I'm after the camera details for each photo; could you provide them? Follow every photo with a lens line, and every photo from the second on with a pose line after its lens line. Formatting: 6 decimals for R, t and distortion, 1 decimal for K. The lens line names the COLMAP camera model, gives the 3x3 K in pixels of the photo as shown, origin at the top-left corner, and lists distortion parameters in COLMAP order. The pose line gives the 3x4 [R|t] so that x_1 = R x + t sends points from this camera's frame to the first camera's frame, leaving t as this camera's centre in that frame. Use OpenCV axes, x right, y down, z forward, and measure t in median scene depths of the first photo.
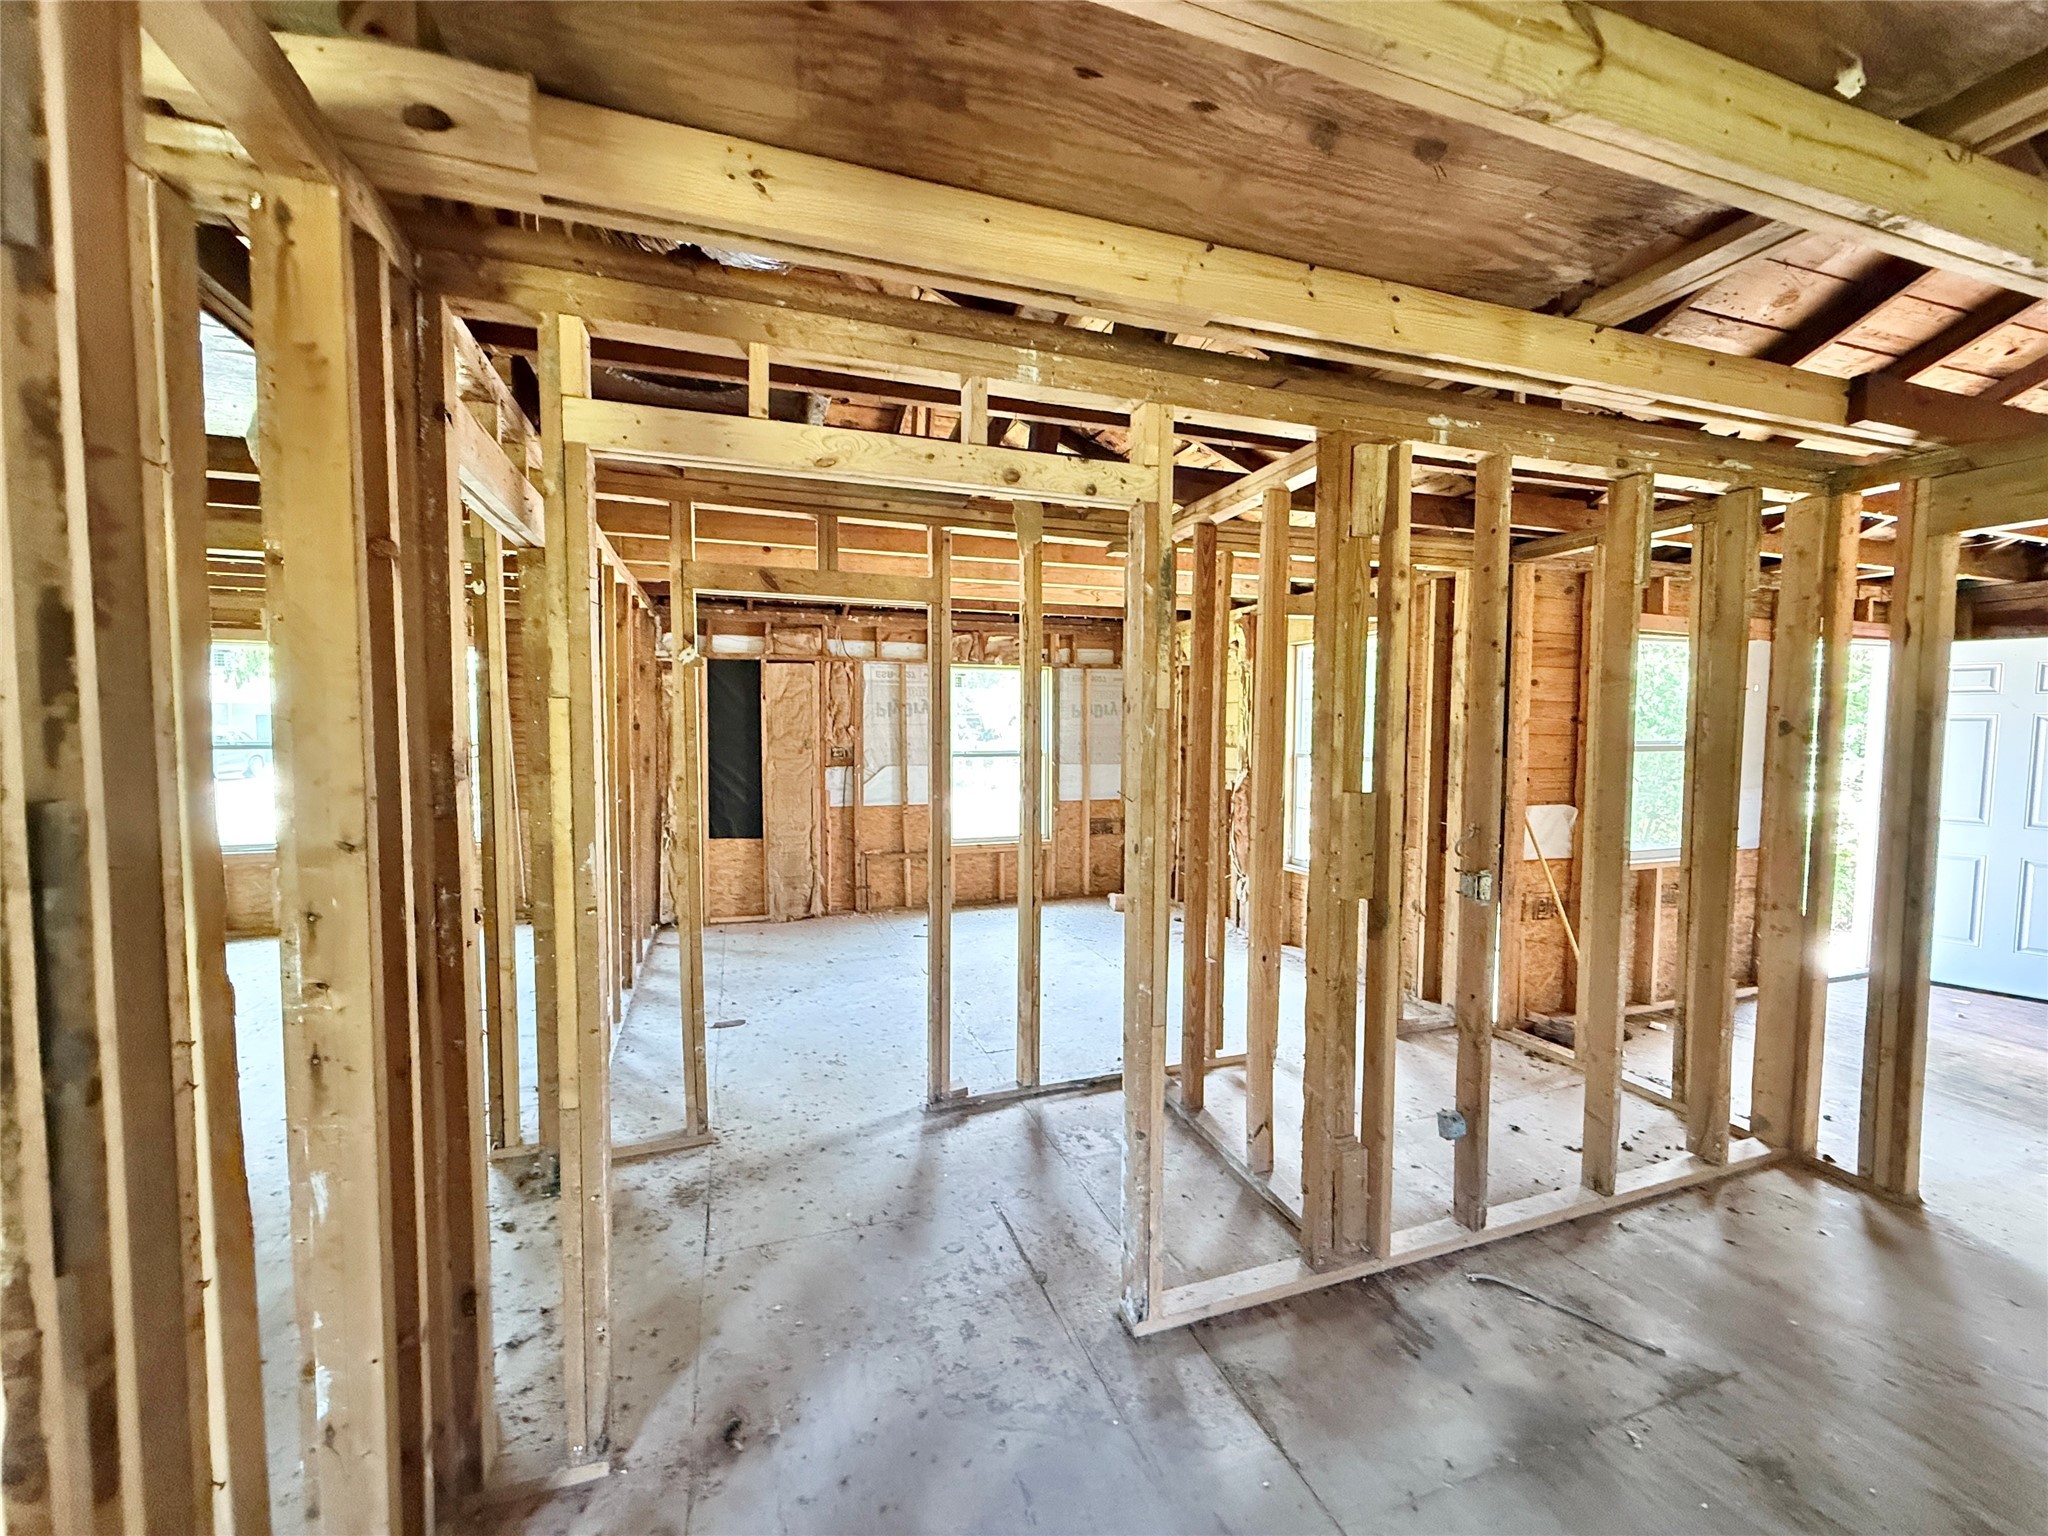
lens RADIAL K [[817.9, 0, 1021.8], [0, 817.9, 769.5], [0, 0, 1]] dist [0.000338, 0.000187]
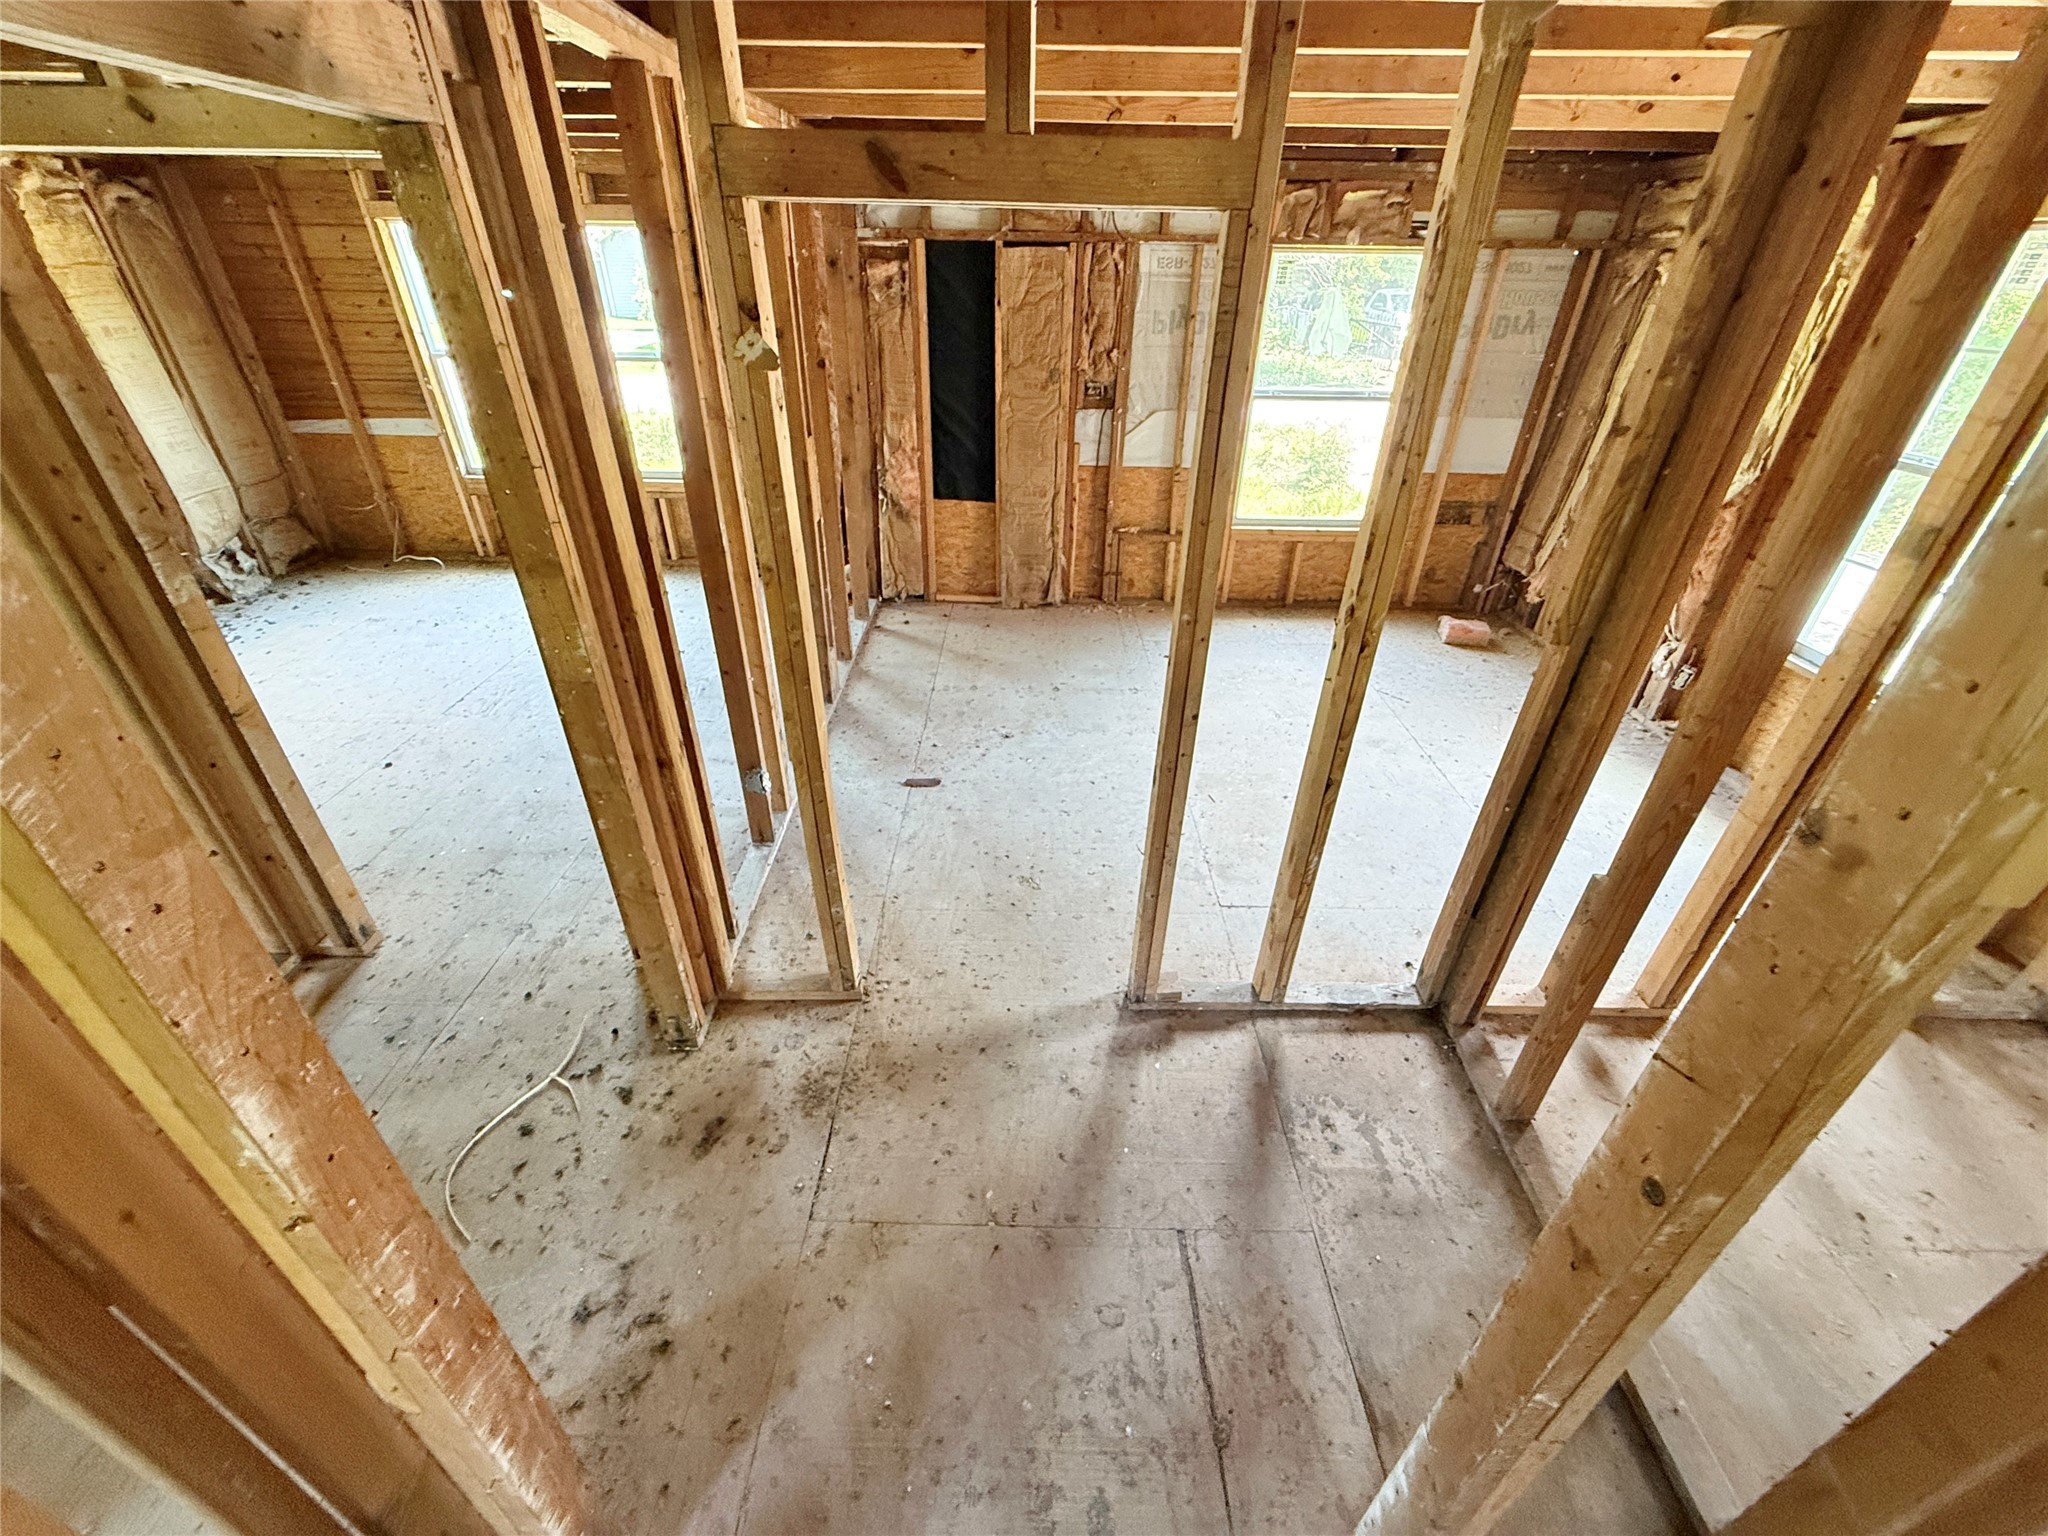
lens RADIAL K [[817.9, 0, 1021.8], [0, 817.9, 769.5], [0, 0, 1]] dist [0.000338, 0.000187]
pose [[0.941355, 0.185522, -0.281836, -0.017068], [-0.029637, 0.877510, 0.478642, -0.075681], [0.336113, -0.442219, 0.831547, 0.233424]]
